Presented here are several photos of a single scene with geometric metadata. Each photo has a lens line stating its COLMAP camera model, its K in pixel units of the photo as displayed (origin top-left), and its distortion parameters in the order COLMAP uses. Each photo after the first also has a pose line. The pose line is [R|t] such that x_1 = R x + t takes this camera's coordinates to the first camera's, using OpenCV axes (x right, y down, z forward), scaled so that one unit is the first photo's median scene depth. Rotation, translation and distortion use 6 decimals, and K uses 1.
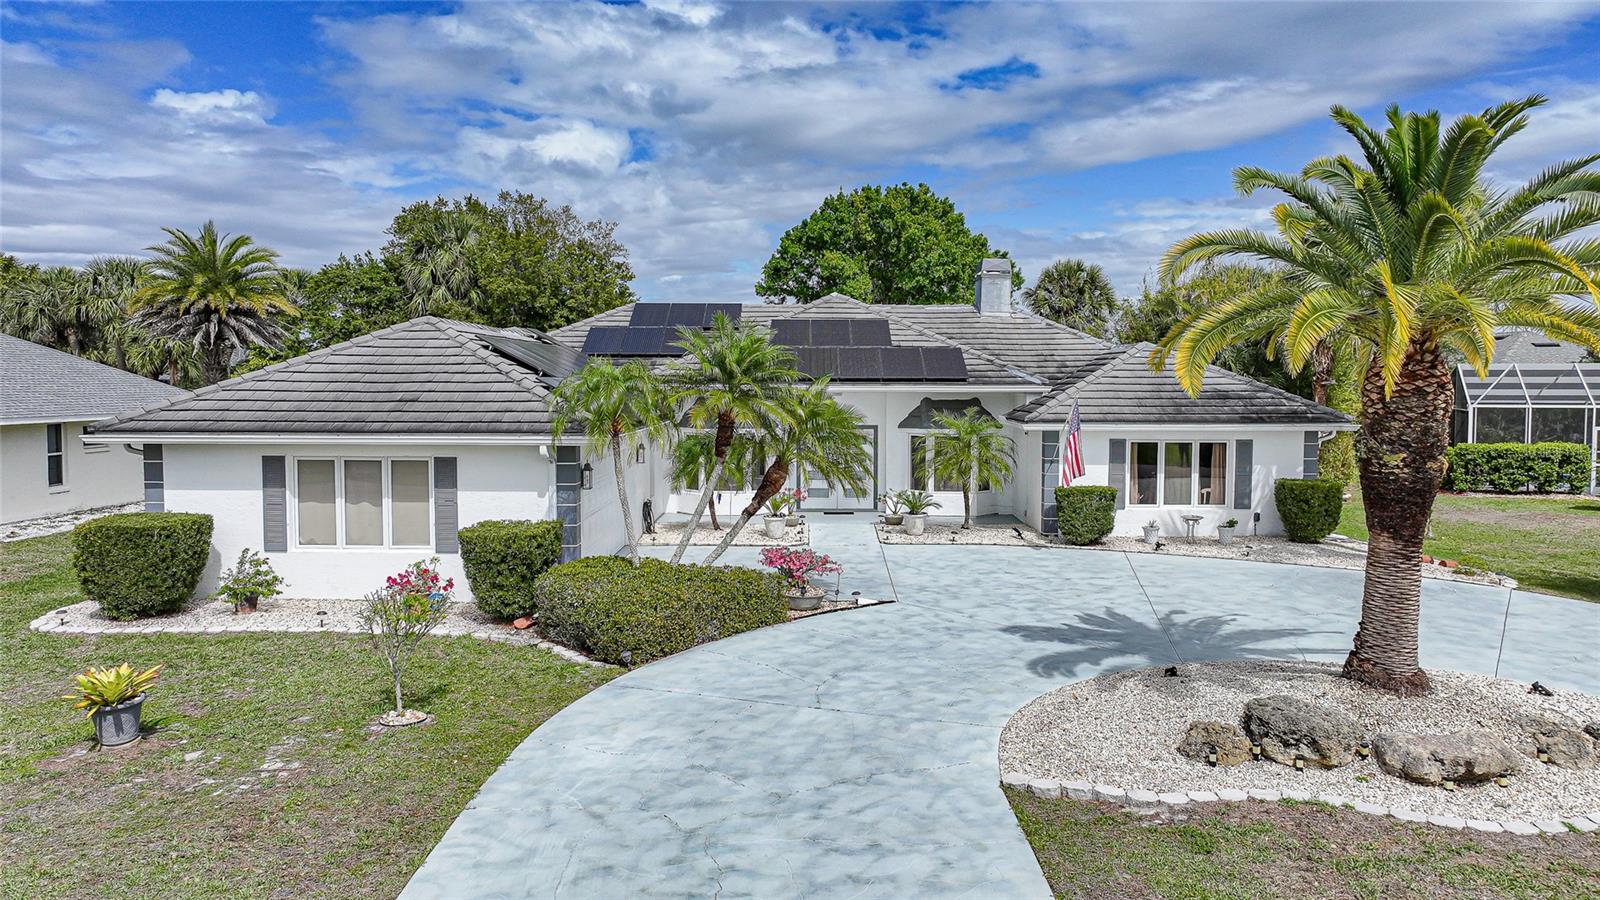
lens RADIAL K [[1122.0, 0, 805.4], [0, 1122.0, 448.4], [0, 0, 1]] dist [0.001307, 0.005610]
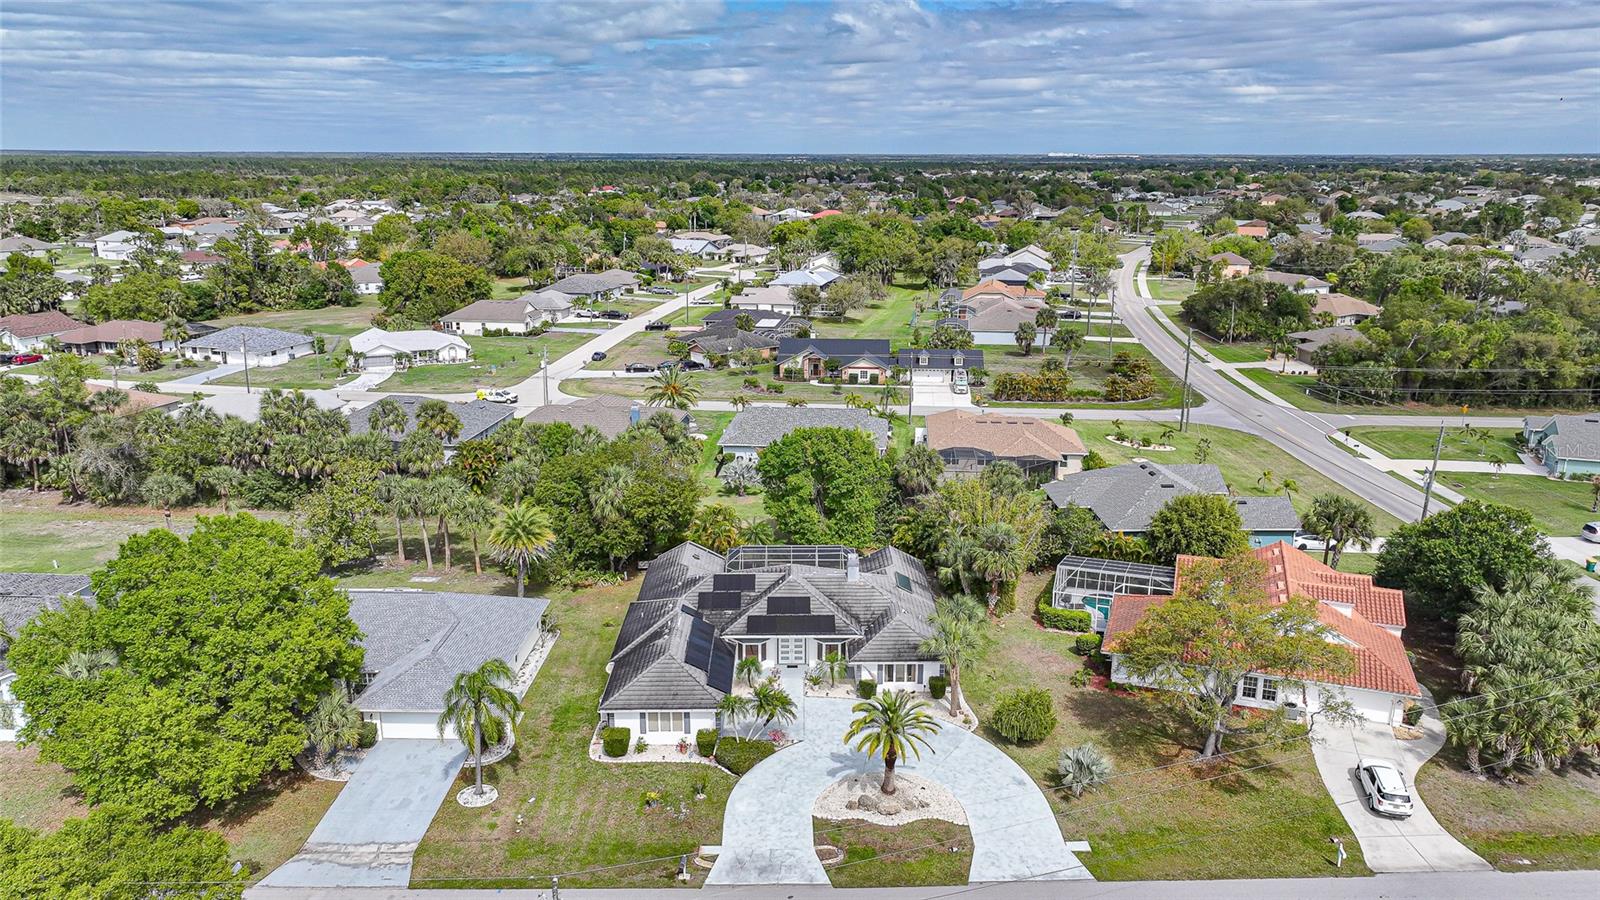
lens RADIAL K [[1119.6, 0, 805.1], [0, 1119.6, 445.5], [0, 0, 1]] dist [-0.004049, 0.017507]
pose [[0.999856, -0.006125, 0.015829, 0.038862], [0.002962, 0.981277, 0.192579, -1.935429], [-0.016712, -0.192505, 0.981154, -3.106983]]
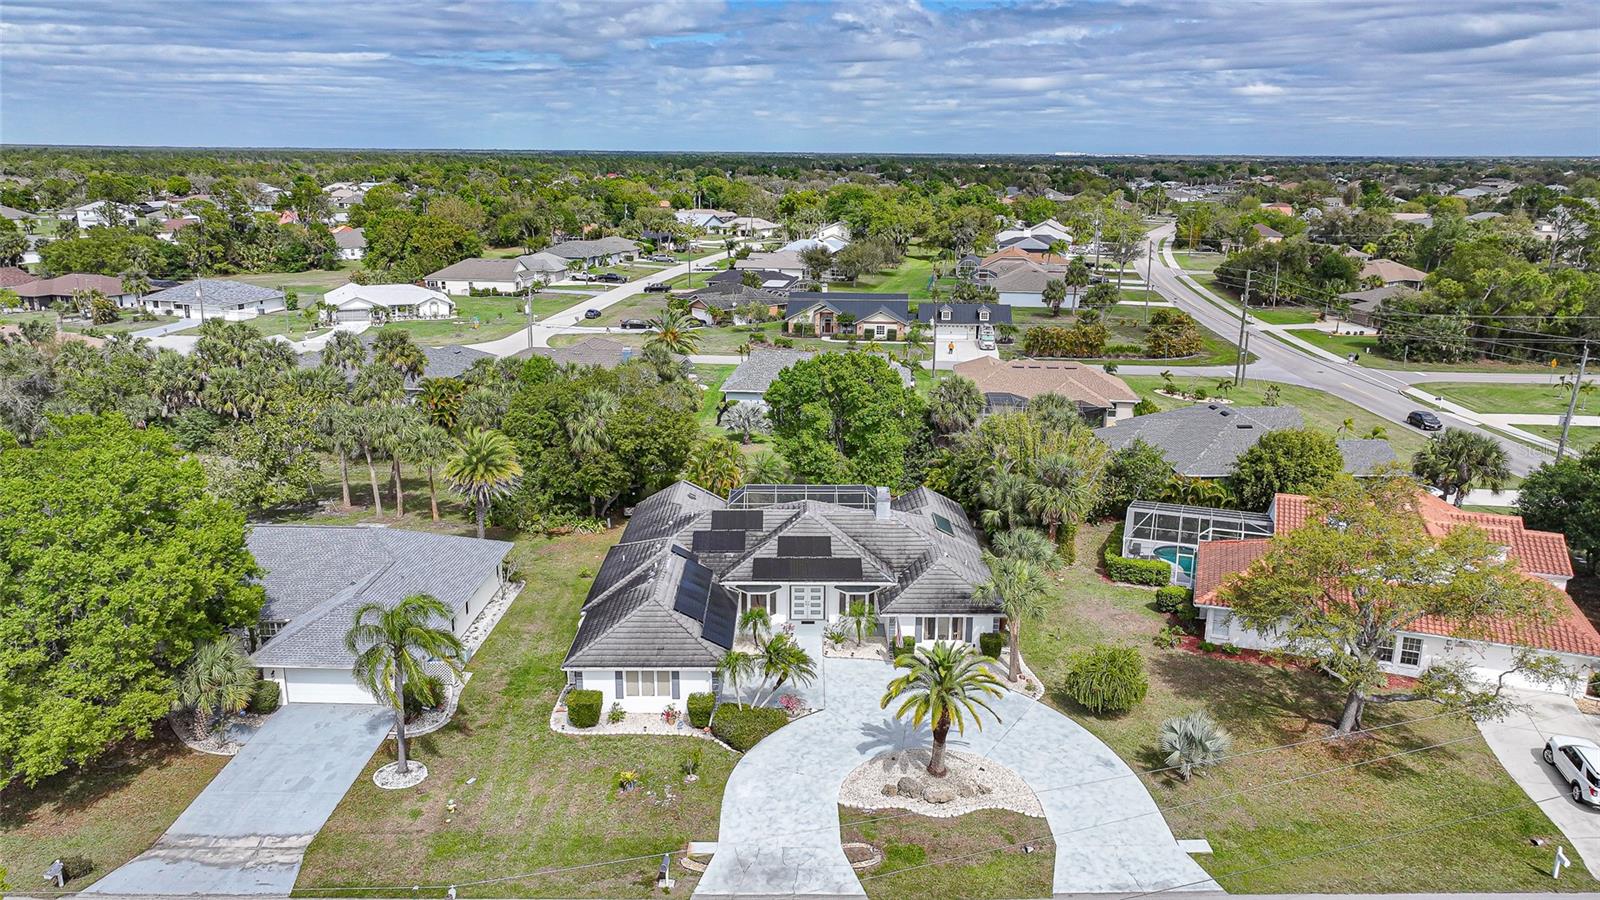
lens RADIAL K [[1119.6, 0, 805.1], [0, 1119.6, 445.5], [0, 0, 1]] dist [-0.004049, 0.017507]
pose [[0.999931, -0.000245, 0.011722, -0.006042], [-0.002024, 0.981162, 0.193174, -1.385603], [-0.011549, -0.193185, 0.981094, -2.193415]]
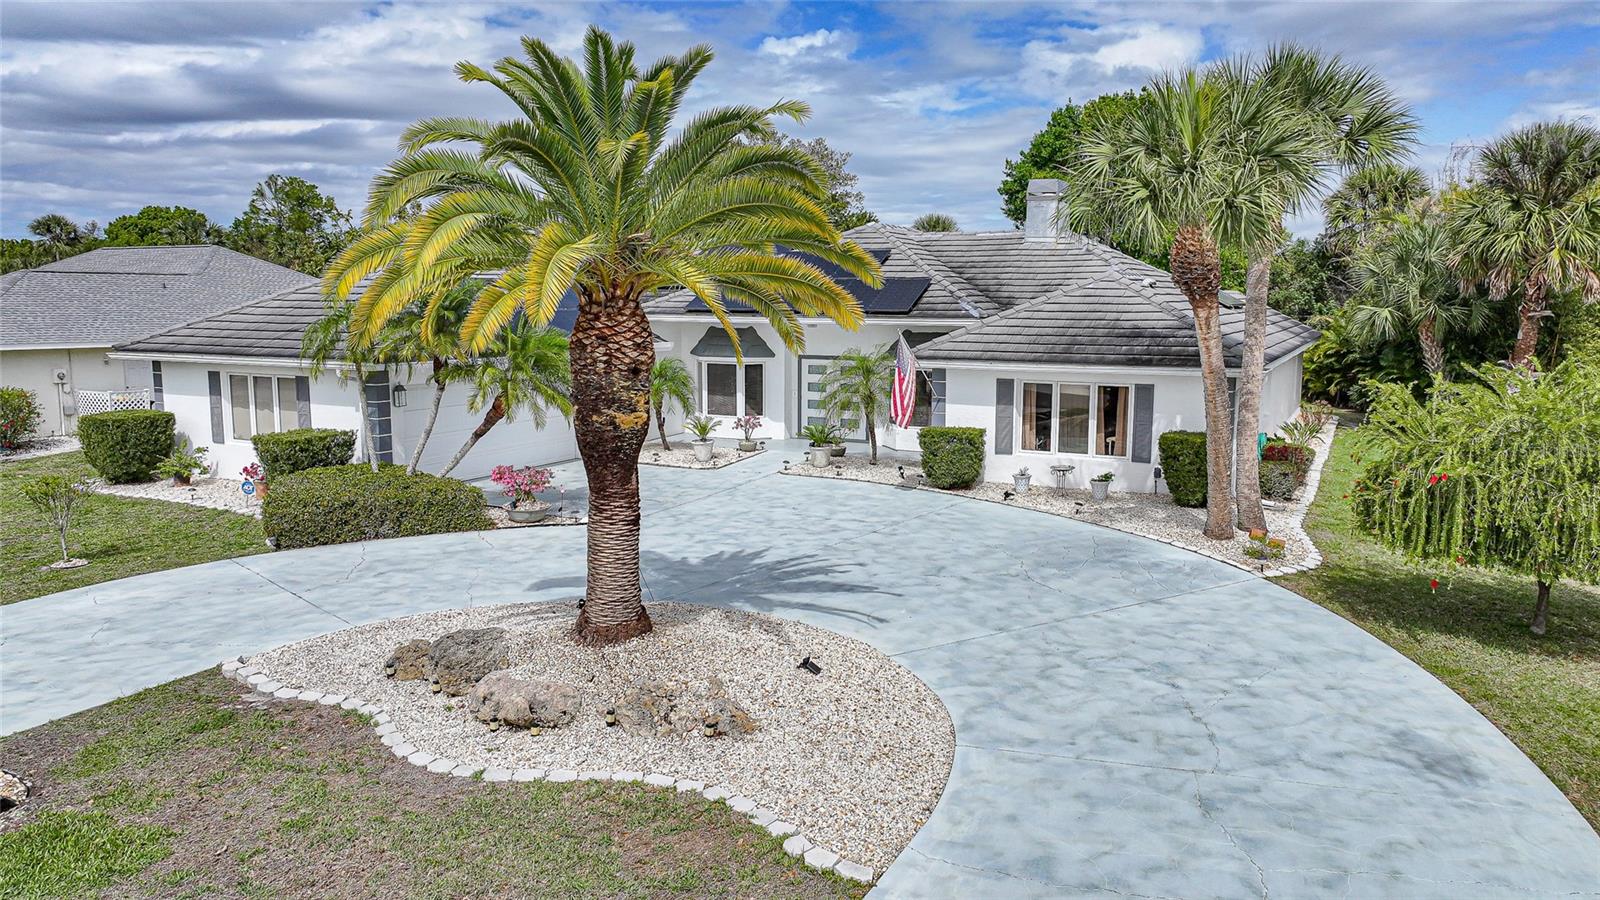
lens RADIAL K [[1119.4, 0, 807.9], [0, 1119.4, 447.1], [0, 0, 1]] dist [0.004329, 0.004752]
pose [[0.889781, 0.060075, -0.452416, 0.895381], [-0.027981, 0.996615, 0.077305, -0.030861], [0.455529, -0.056125, 0.888450, 0.158610]]
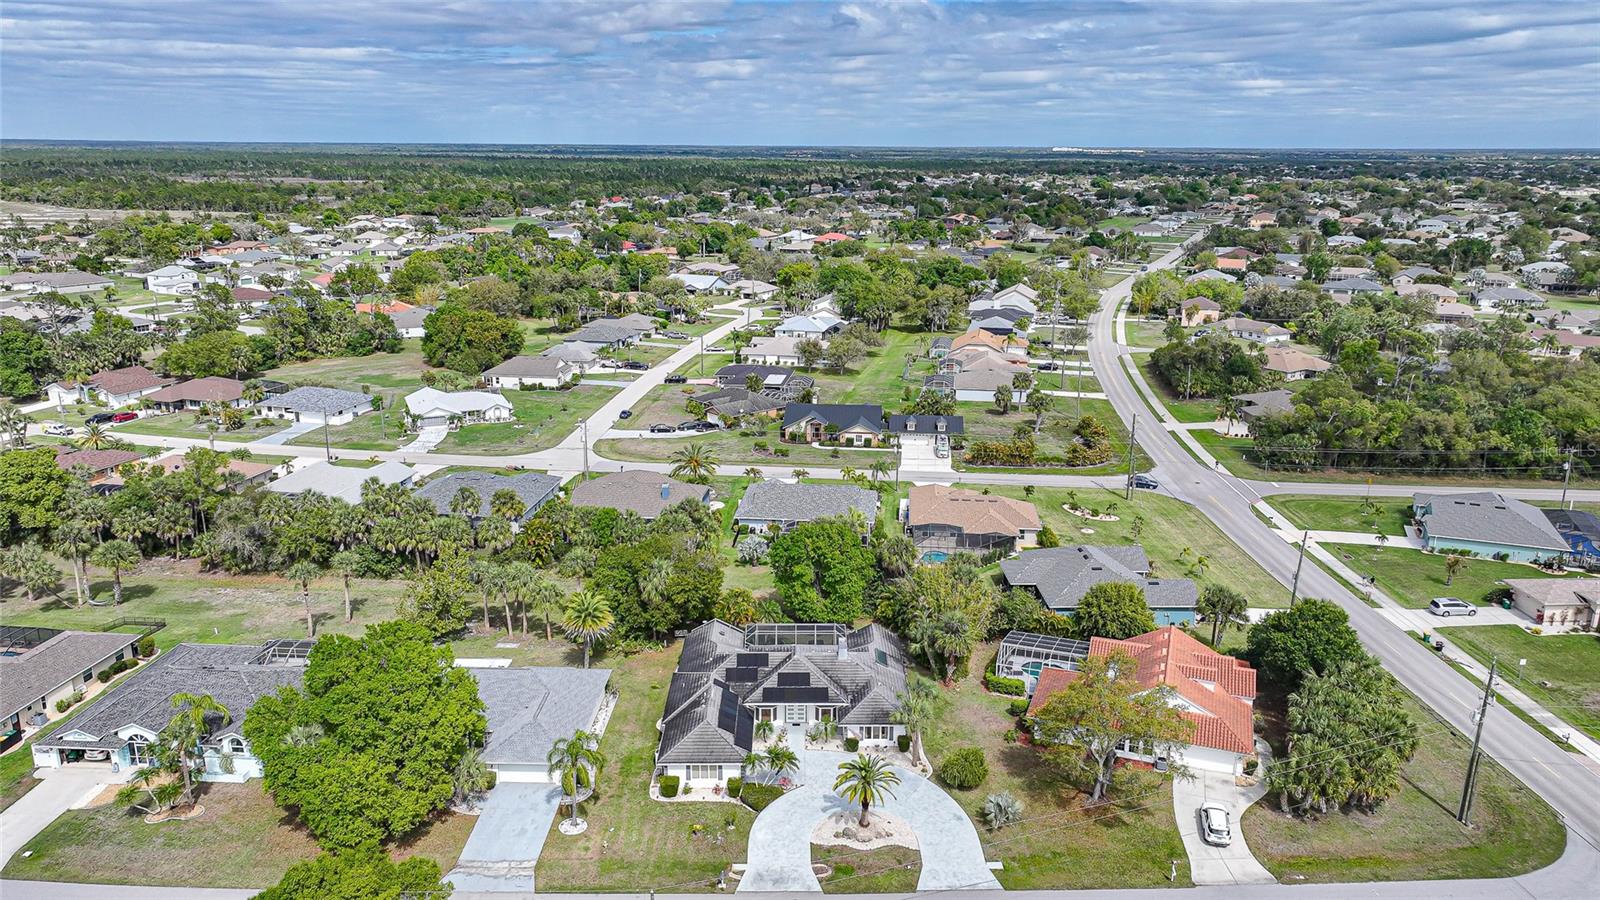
lens RADIAL K [[1116.9, 0, 806.2], [0, 1116.9, 452.1], [0, 0, 1]] dist [0.001769, 0.006482]
pose [[0.999903, -0.002041, 0.013772, 0.025024], [-0.000836, 0.978605, 0.205746, -3.017119], [-0.013897, -0.205738, 0.978508, -4.643688]]
